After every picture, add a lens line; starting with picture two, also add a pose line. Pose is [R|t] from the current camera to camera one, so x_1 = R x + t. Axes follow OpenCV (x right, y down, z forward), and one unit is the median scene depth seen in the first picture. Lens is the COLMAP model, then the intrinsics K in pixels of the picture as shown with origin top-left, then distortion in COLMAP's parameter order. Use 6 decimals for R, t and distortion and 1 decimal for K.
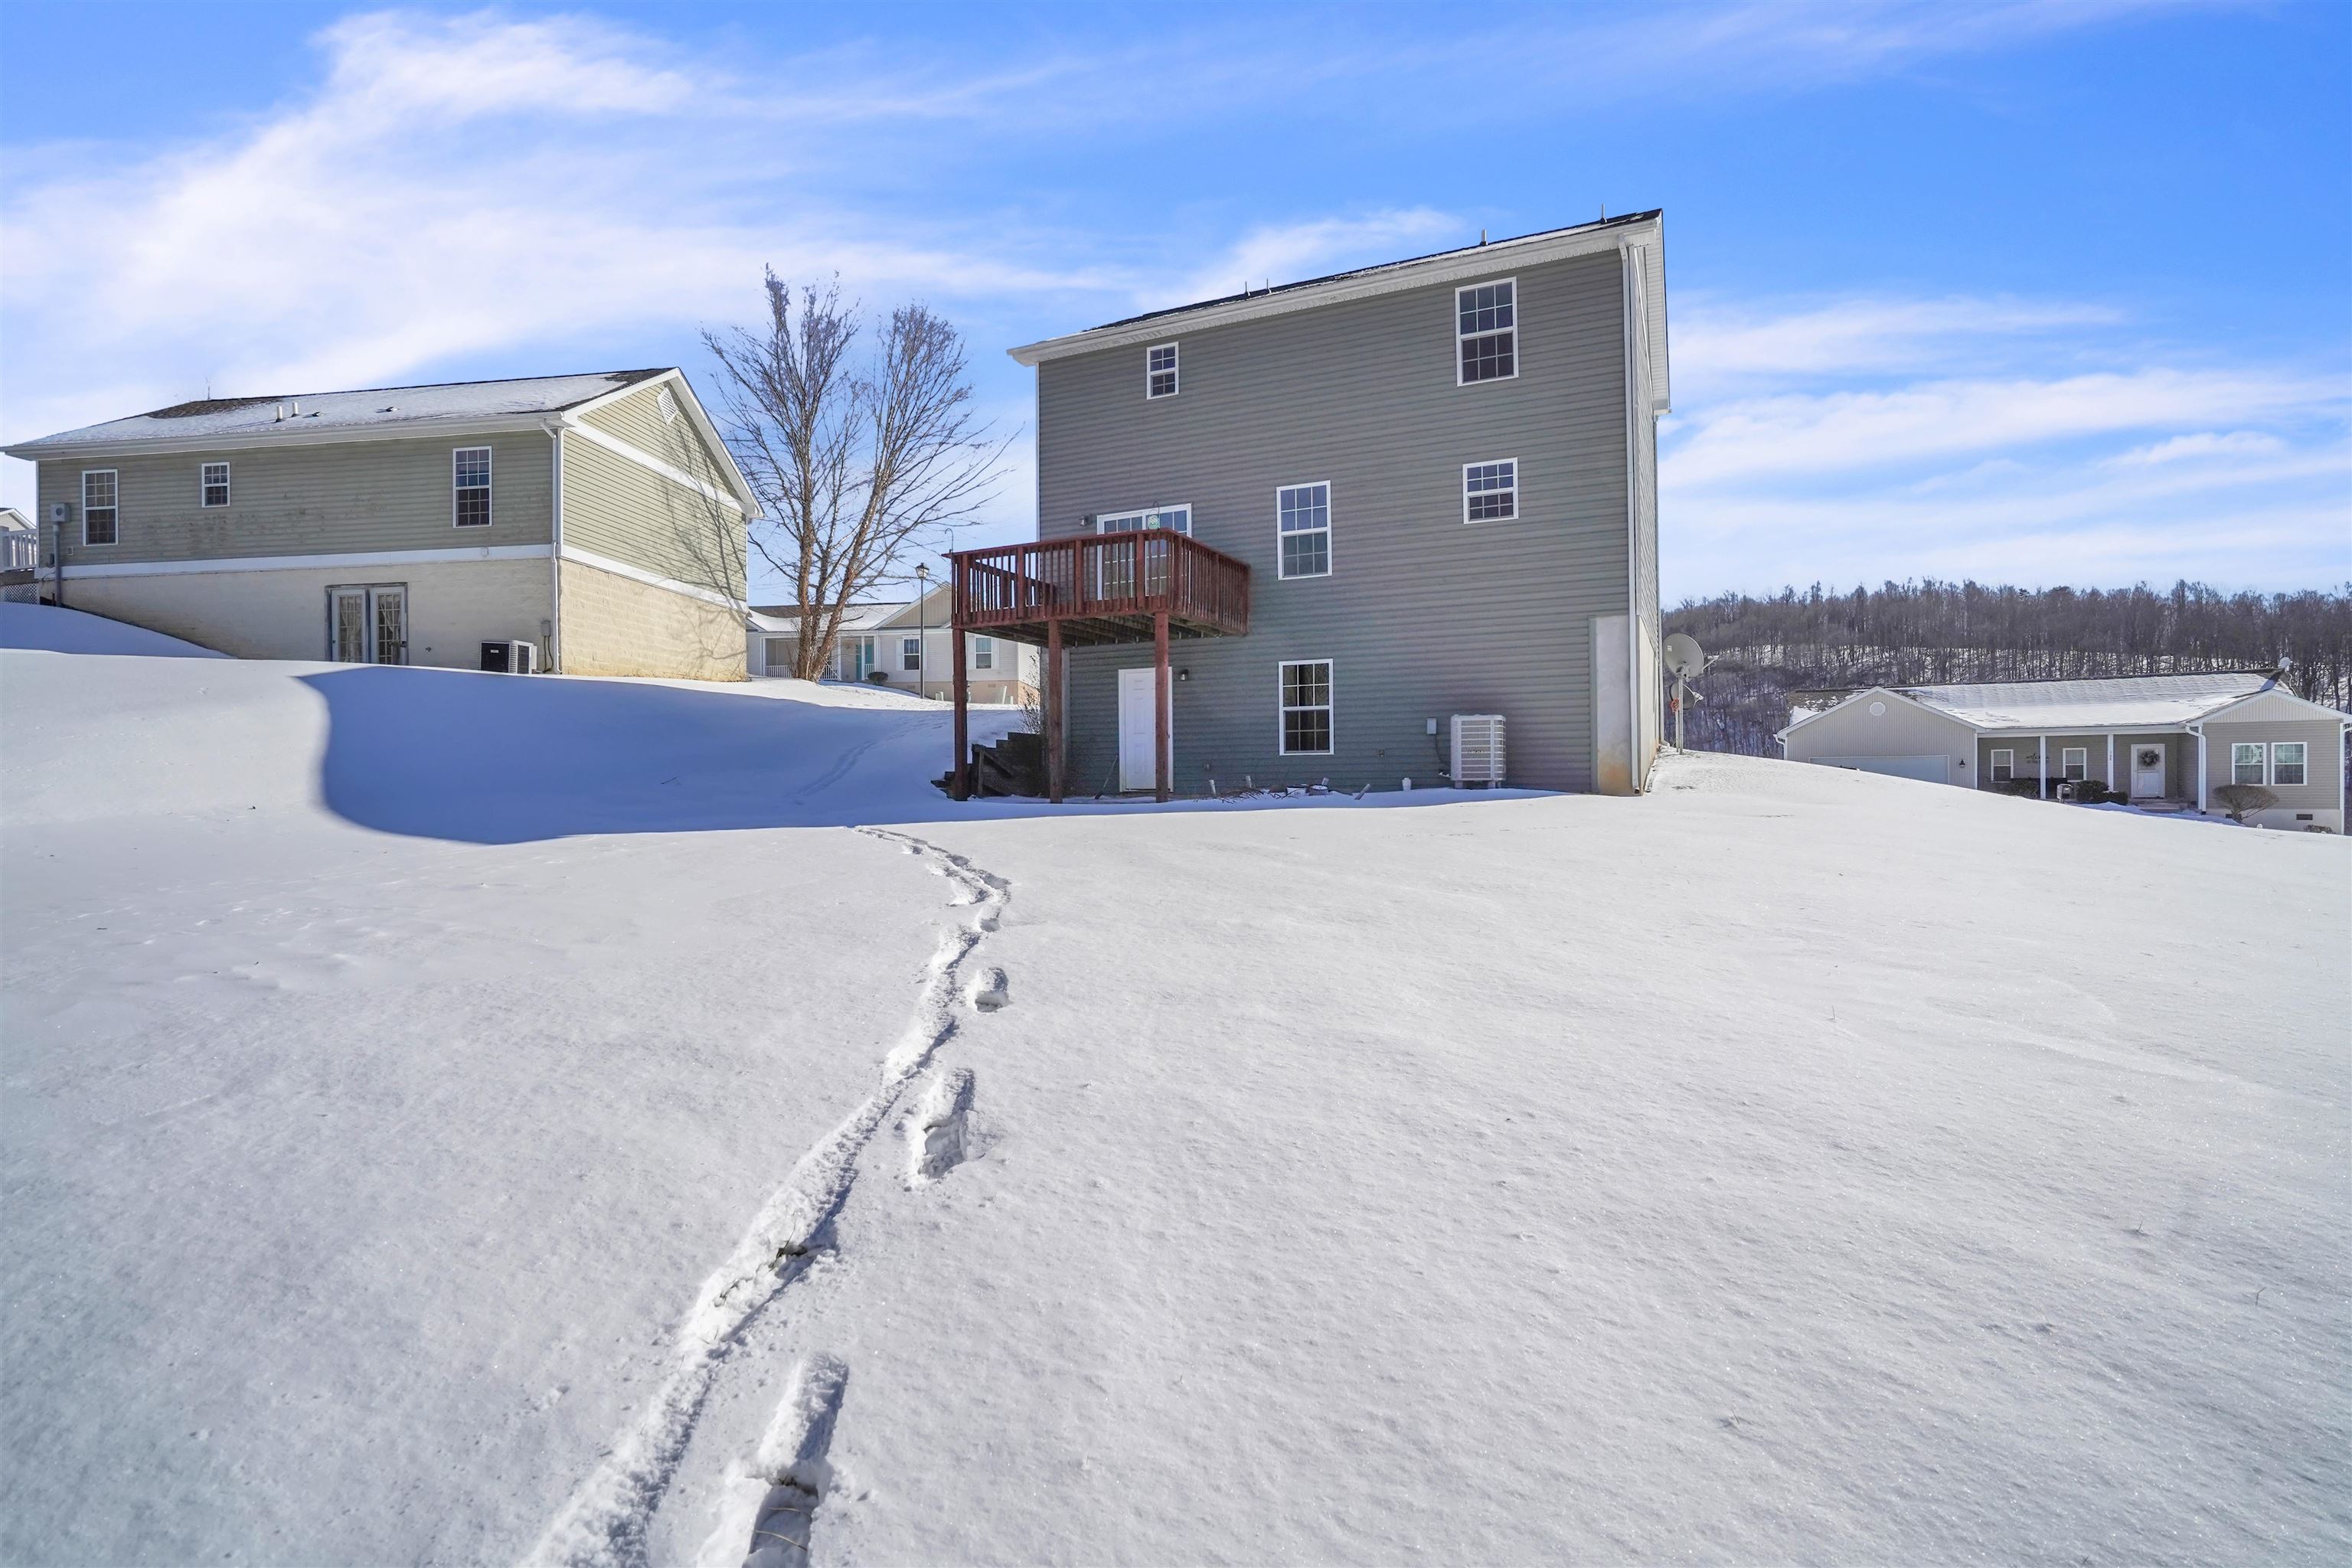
lens RADIAL K [[1084.6, 0, 1167.8], [0, 1084.6, 768.8], [0, 0, 1]] dist [-0.038822, 0.000741]
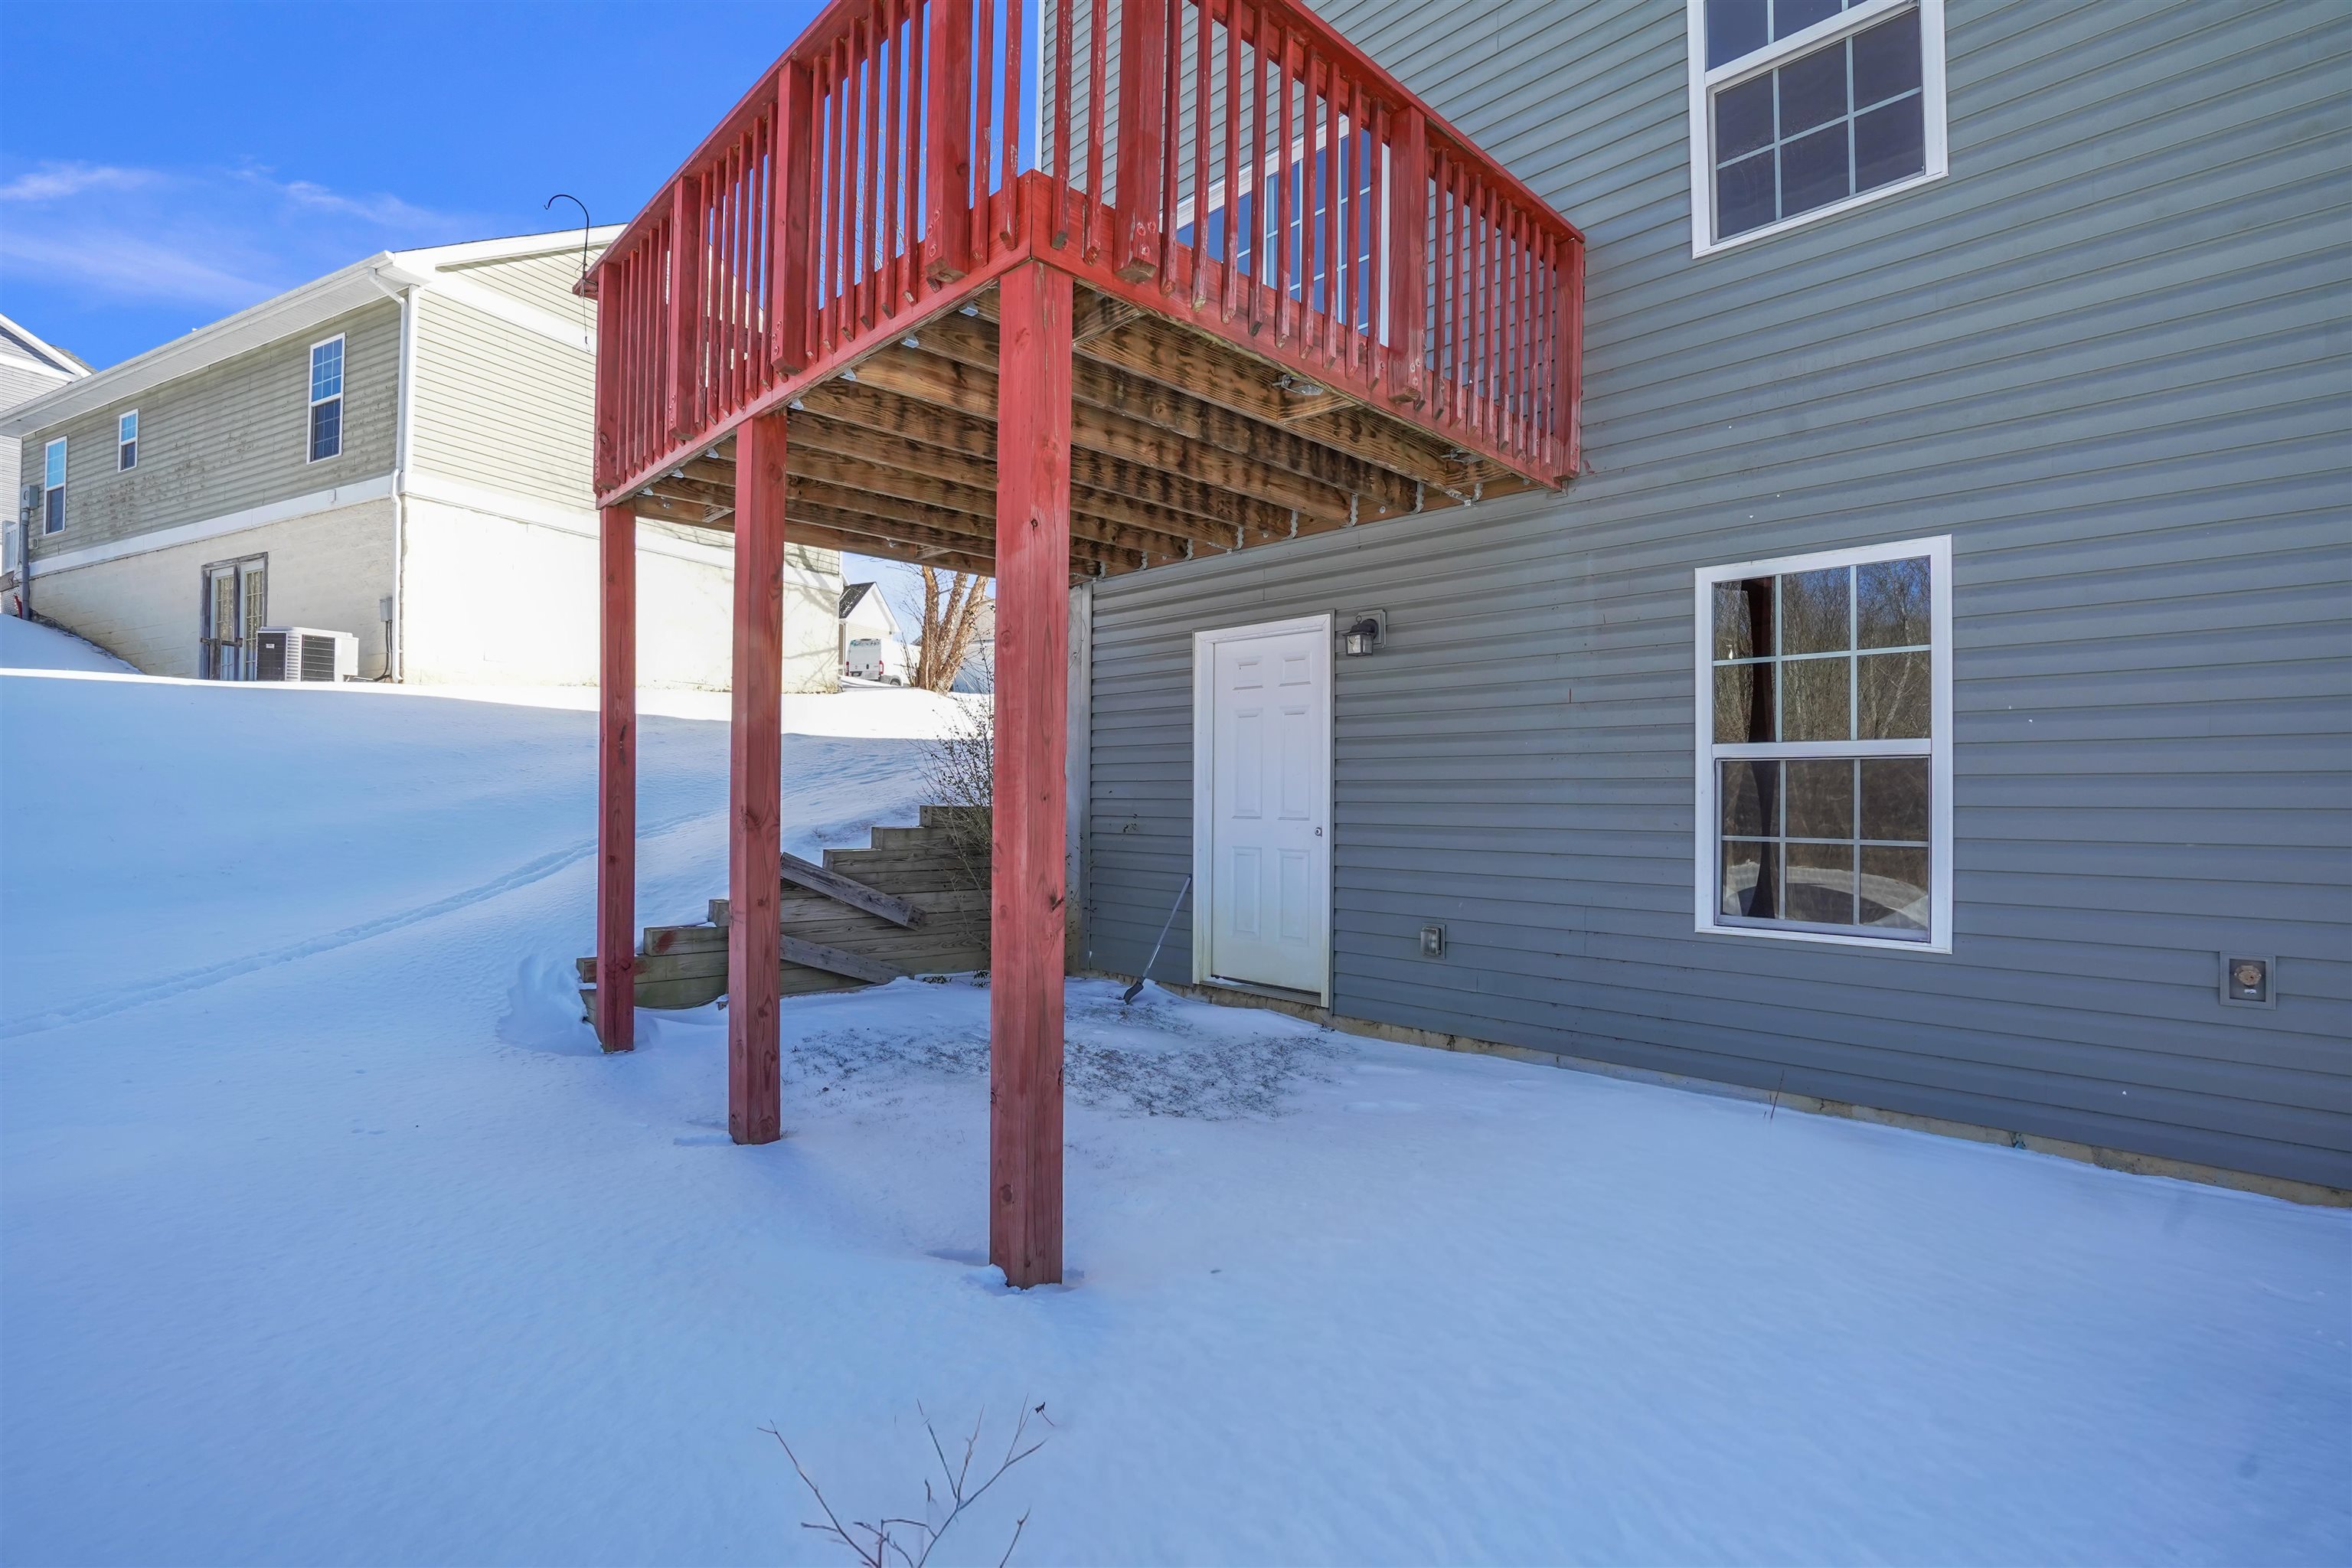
lens RADIAL K [[1084.6, 0, 1167.8], [0, 1084.6, 768.8], [0, 0, 1]] dist [-0.038822, 0.000741]
pose [[0.939760, 0.006600, -0.341771, 0.065850], [-0.009192, 0.999940, -0.005964, -0.044814], [0.341711, 0.008747, 0.939764, 0.662985]]
